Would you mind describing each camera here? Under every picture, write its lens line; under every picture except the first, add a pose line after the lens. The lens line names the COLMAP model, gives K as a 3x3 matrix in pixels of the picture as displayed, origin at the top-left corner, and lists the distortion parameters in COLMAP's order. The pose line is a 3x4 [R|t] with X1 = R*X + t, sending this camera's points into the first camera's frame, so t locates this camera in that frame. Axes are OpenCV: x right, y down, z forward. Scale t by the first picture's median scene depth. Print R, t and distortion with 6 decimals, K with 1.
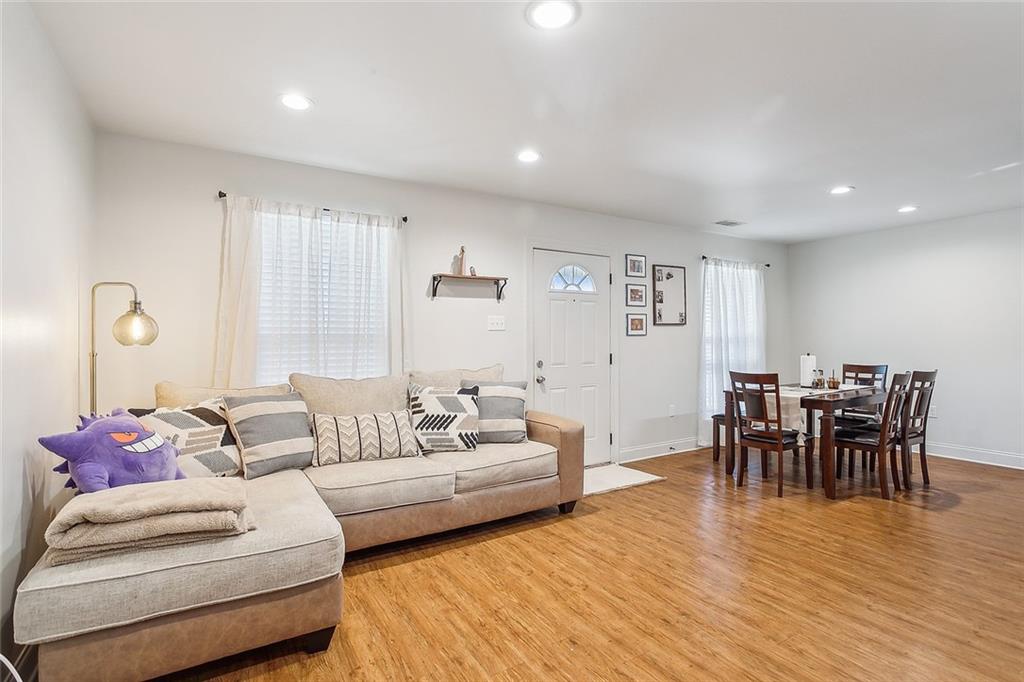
lens RADIAL K [[493.4, 0, 512.0], [0, 493.4, 341.0], [0, 0, 1]] dist [0.000825, 0.000035]
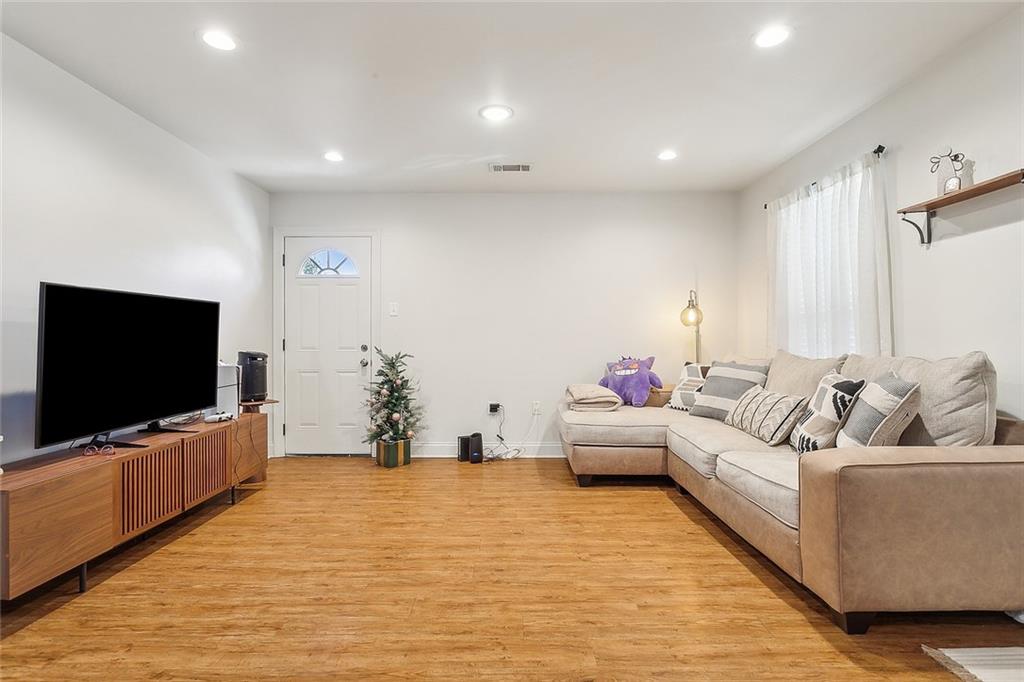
lens RADIAL K [[493.4, 0, 512.0], [0, 493.4, 341.0], [0, 0, 1]] dist [0.000825, 0.000035]
pose [[-0.518009, 0.008017, -0.855338, 1.088860], [0.005196, 0.999967, 0.006226, 0.049314], [0.855359, -0.001219, -0.518033, 1.412526]]
